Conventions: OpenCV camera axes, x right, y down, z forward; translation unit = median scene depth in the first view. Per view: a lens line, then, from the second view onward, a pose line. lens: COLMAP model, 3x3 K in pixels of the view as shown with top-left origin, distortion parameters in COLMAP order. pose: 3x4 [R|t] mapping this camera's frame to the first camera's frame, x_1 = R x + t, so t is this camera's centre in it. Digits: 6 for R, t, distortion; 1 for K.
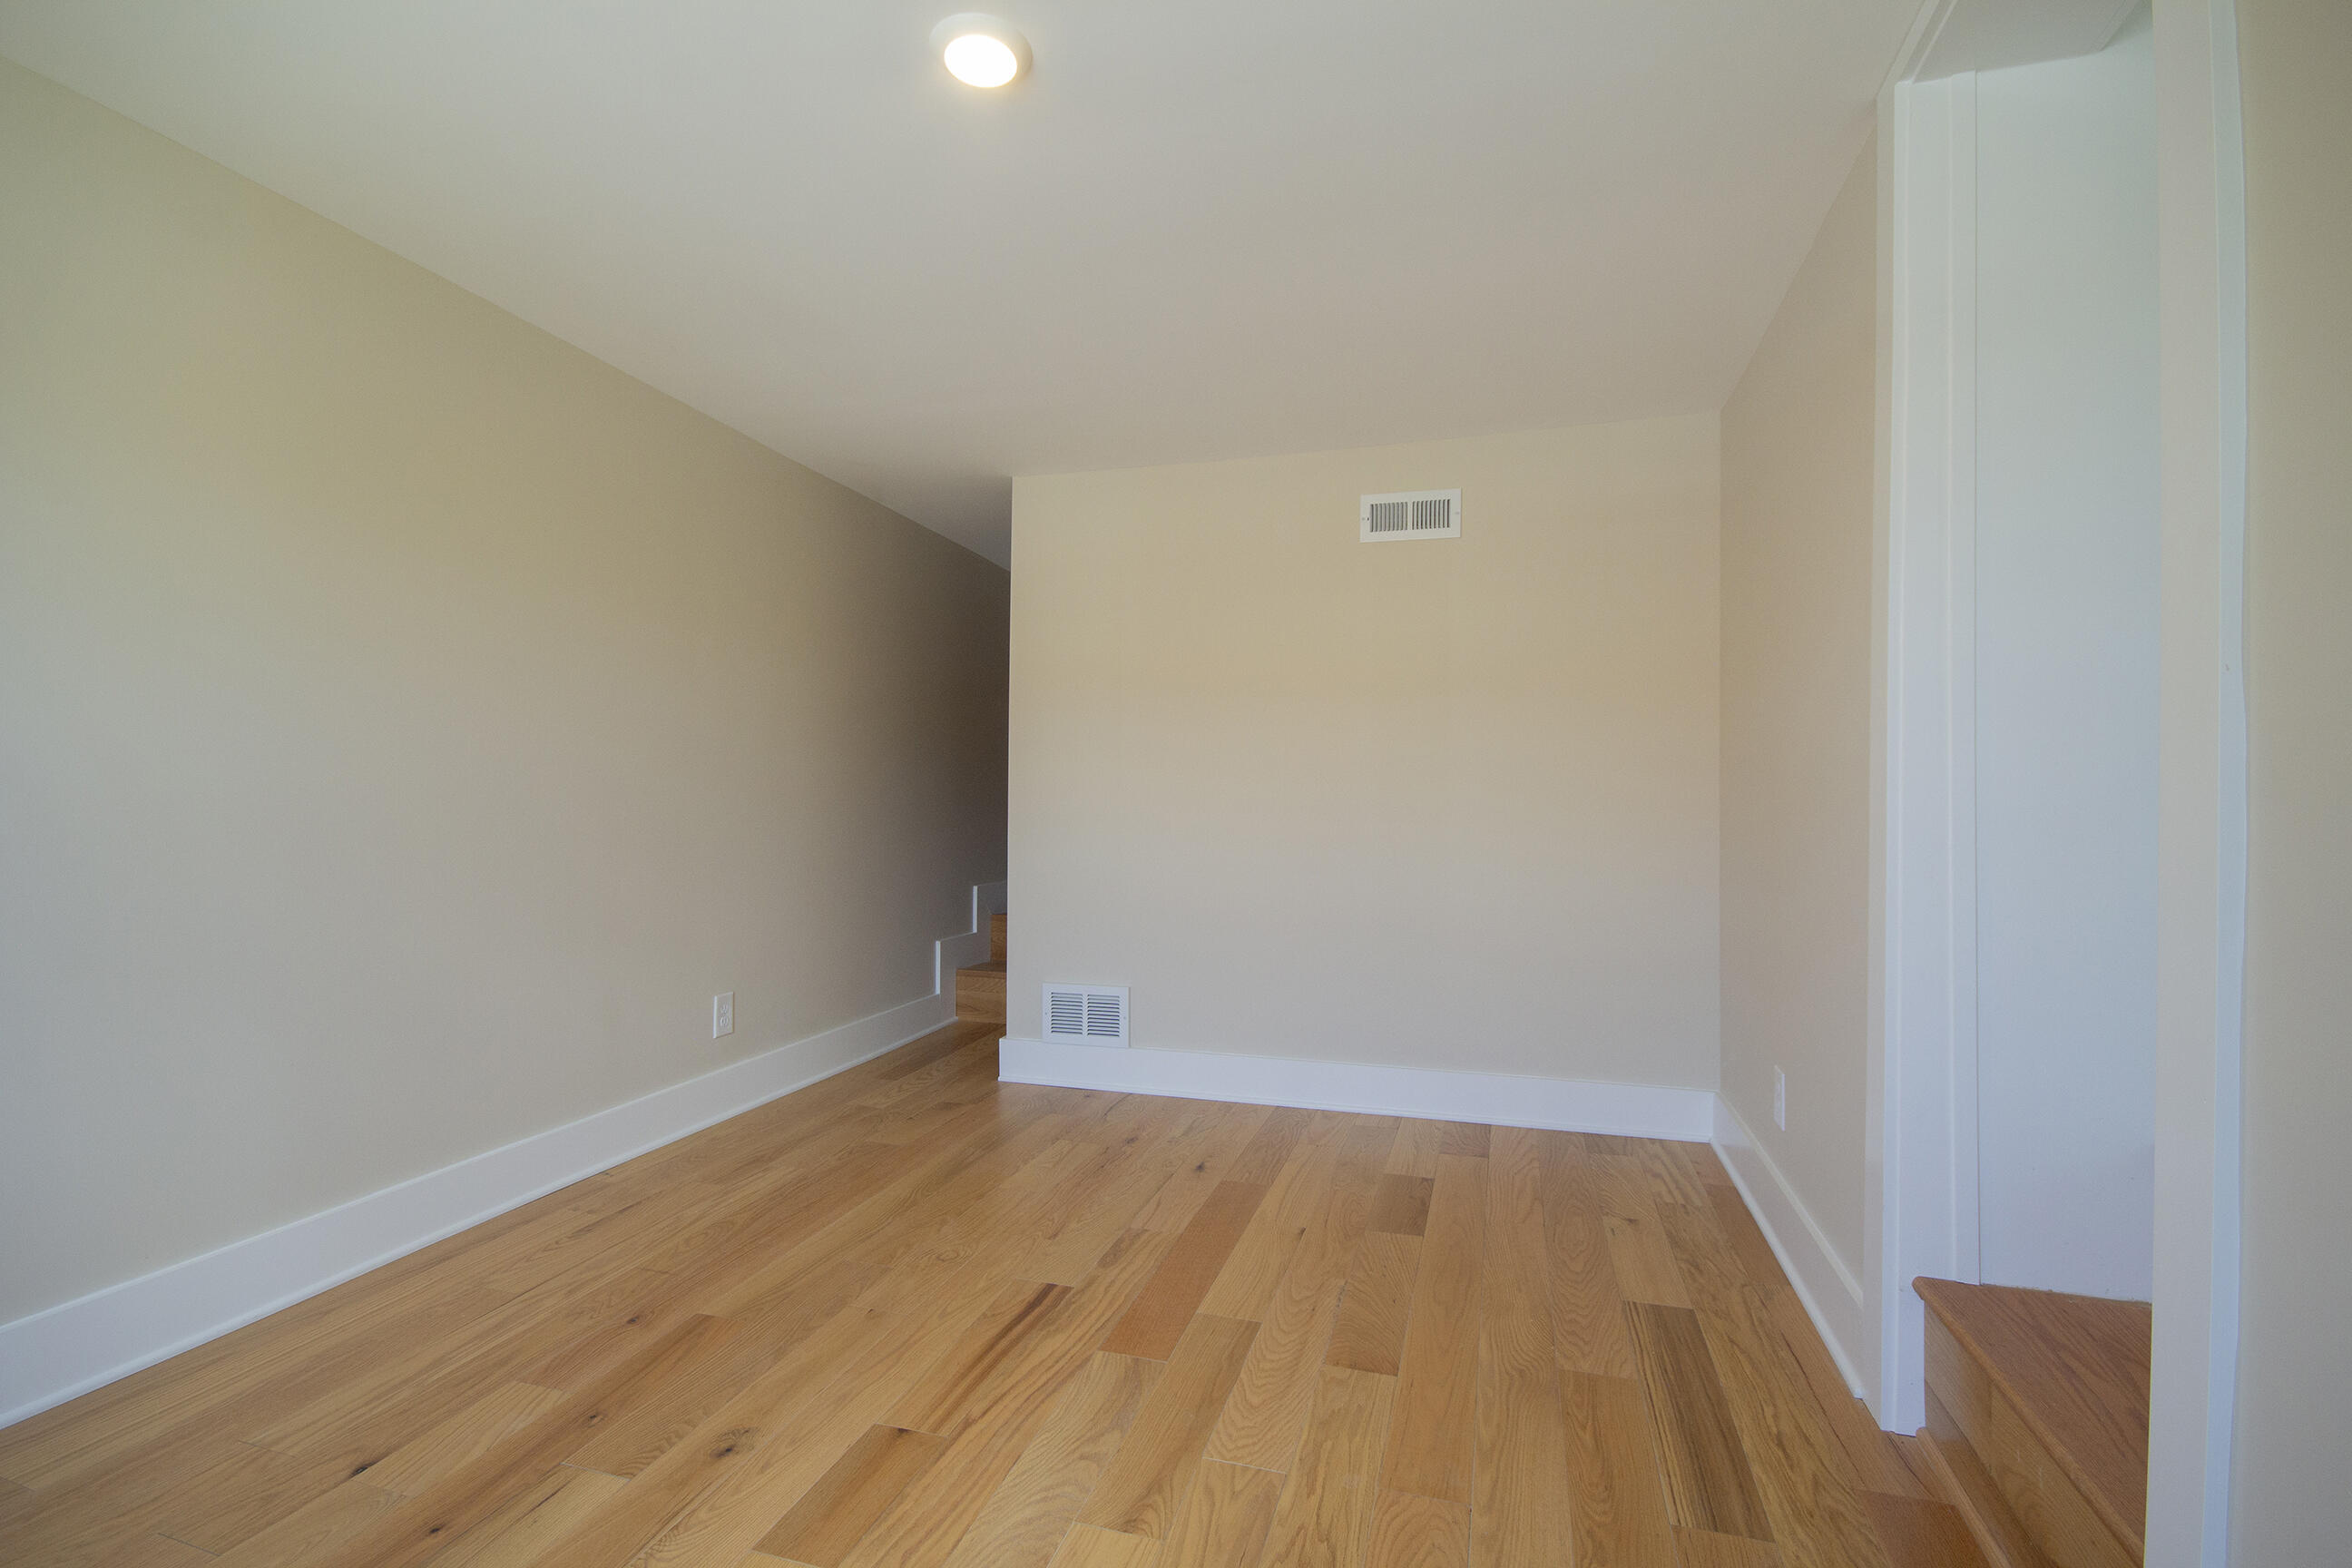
lens RADIAL K [[1086.3, 0, 1164.3], [0, 1086.3, 787.8], [0, 0, 1]] dist [0.000685, -0.000577]
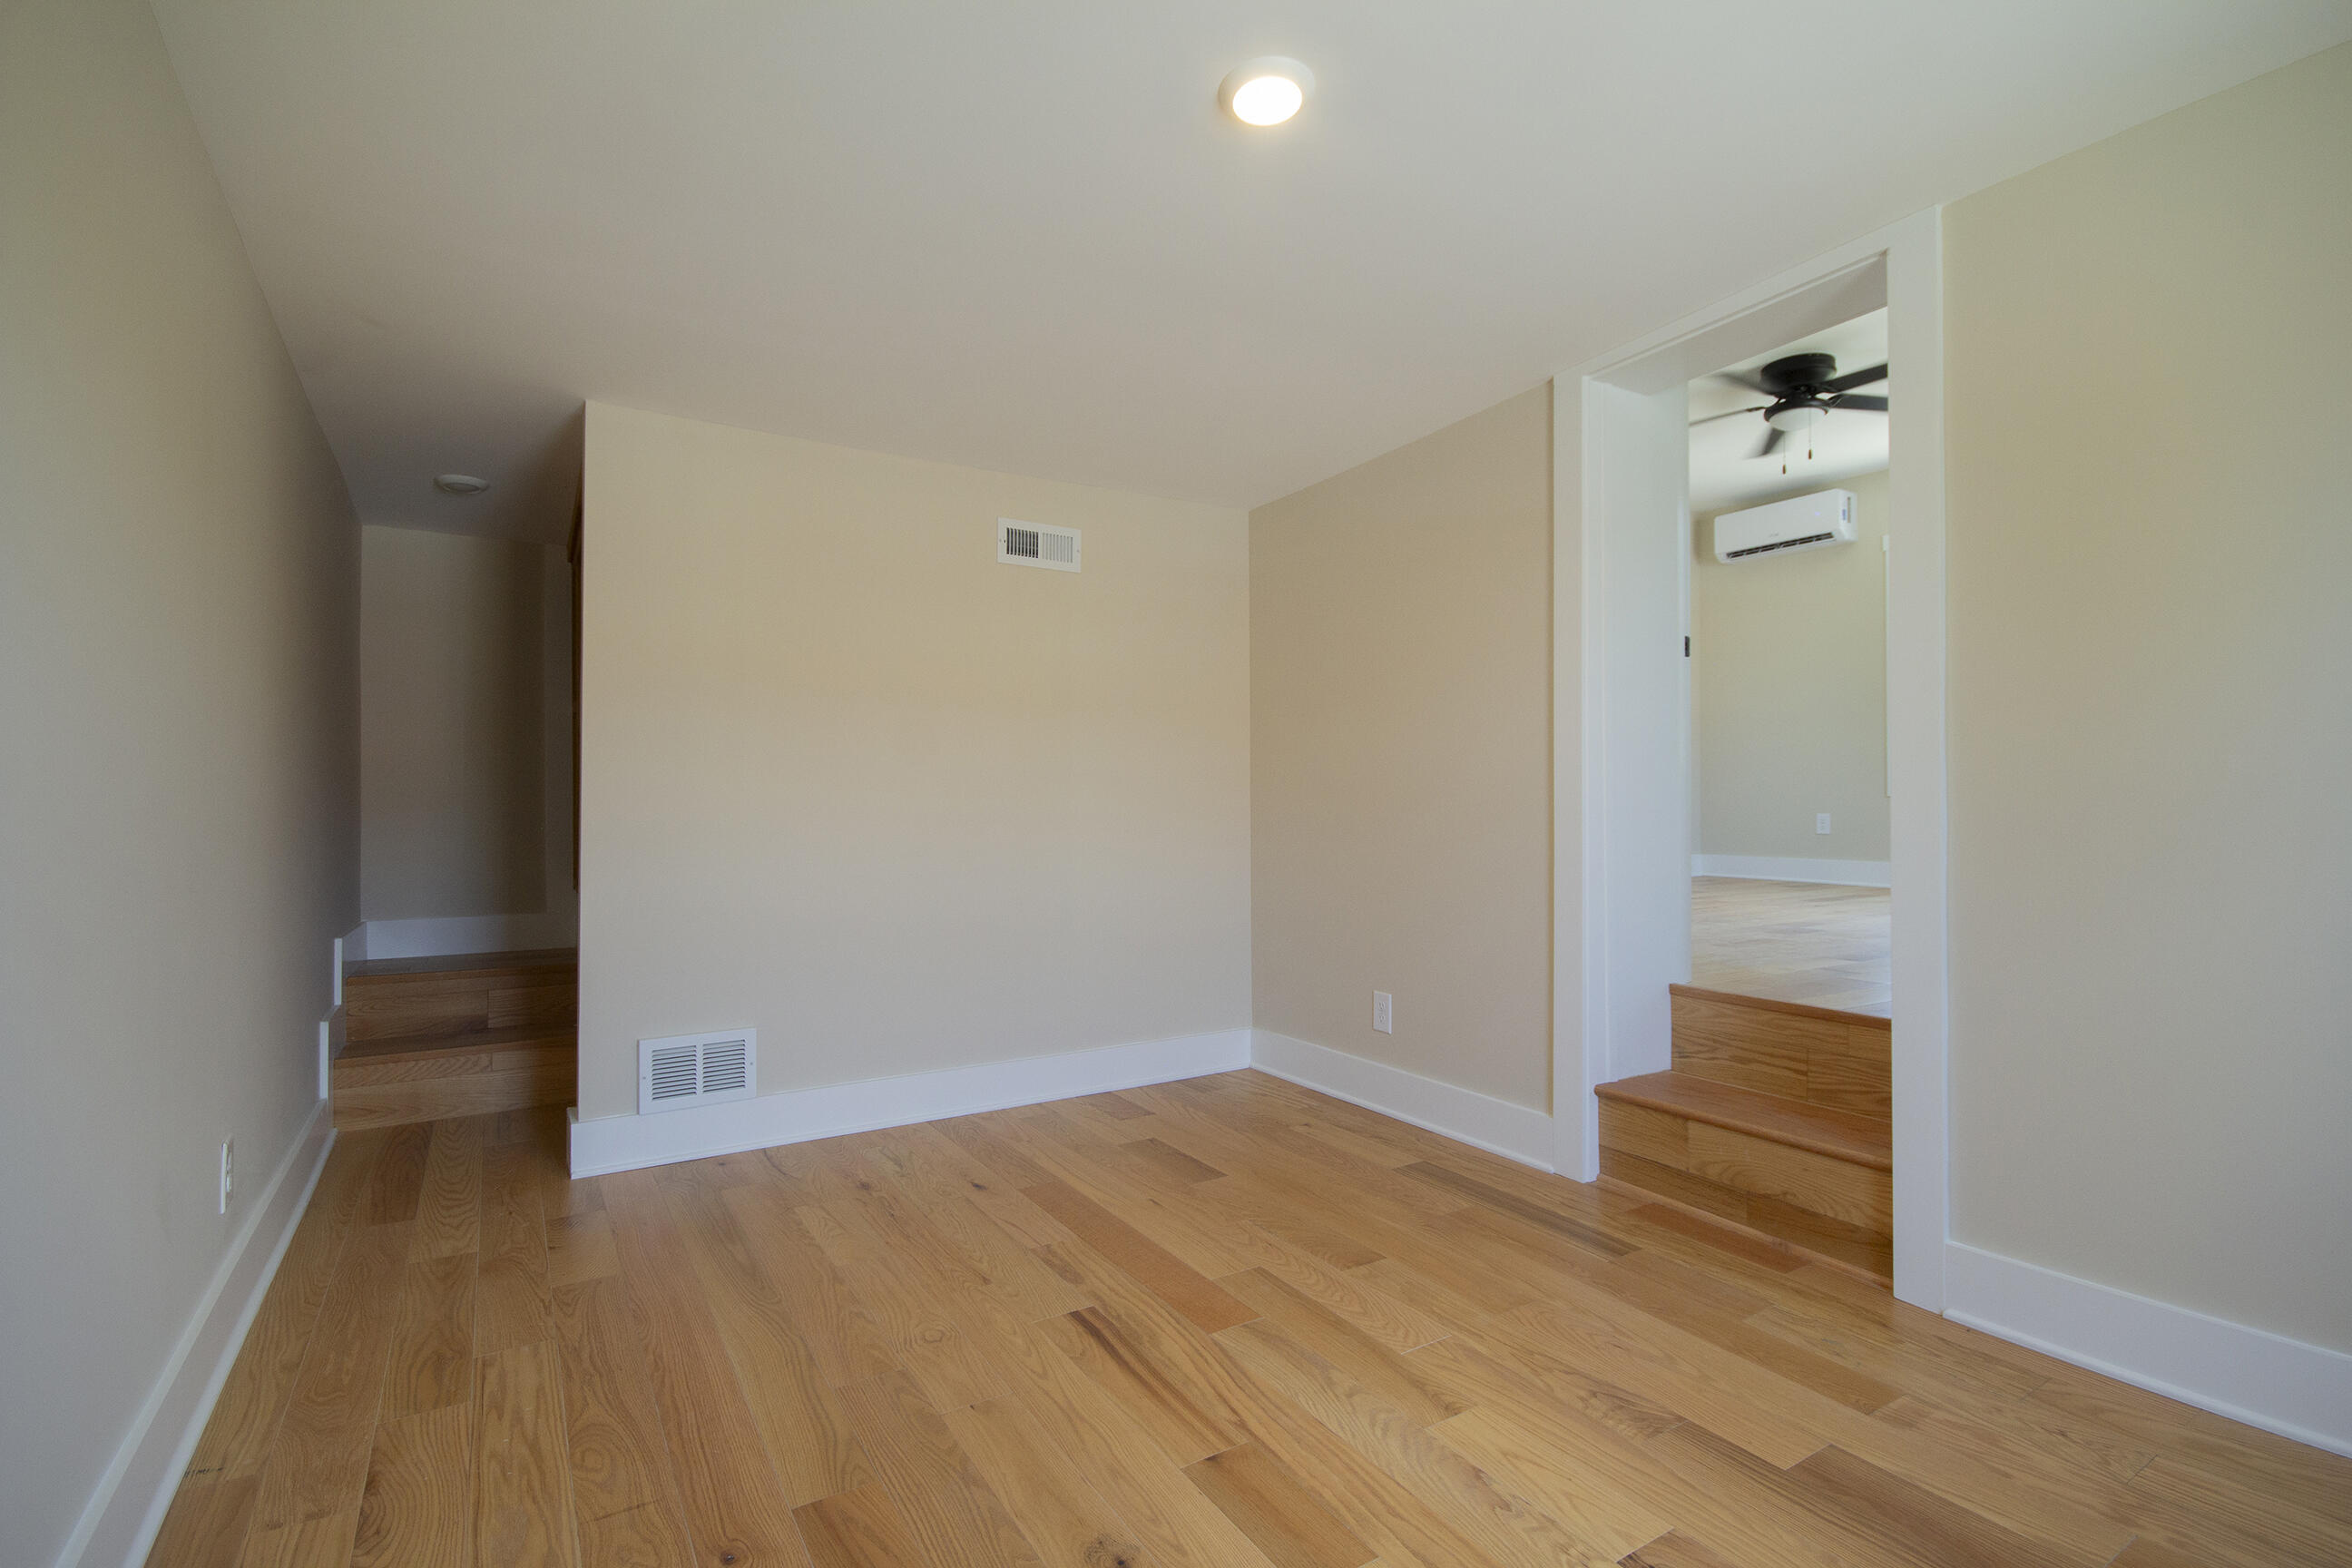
lens RADIAL K [[1086.3, 0, 1164.3], [0, 1086.3, 787.8], [0, 0, 1]] dist [0.000685, -0.000577]
pose [[0.652197, 0.006100, 0.758025, -0.773503], [0.001008, 0.999960, -0.008914, 0.001148], [-0.758049, 0.006578, 0.652164, 0.303875]]
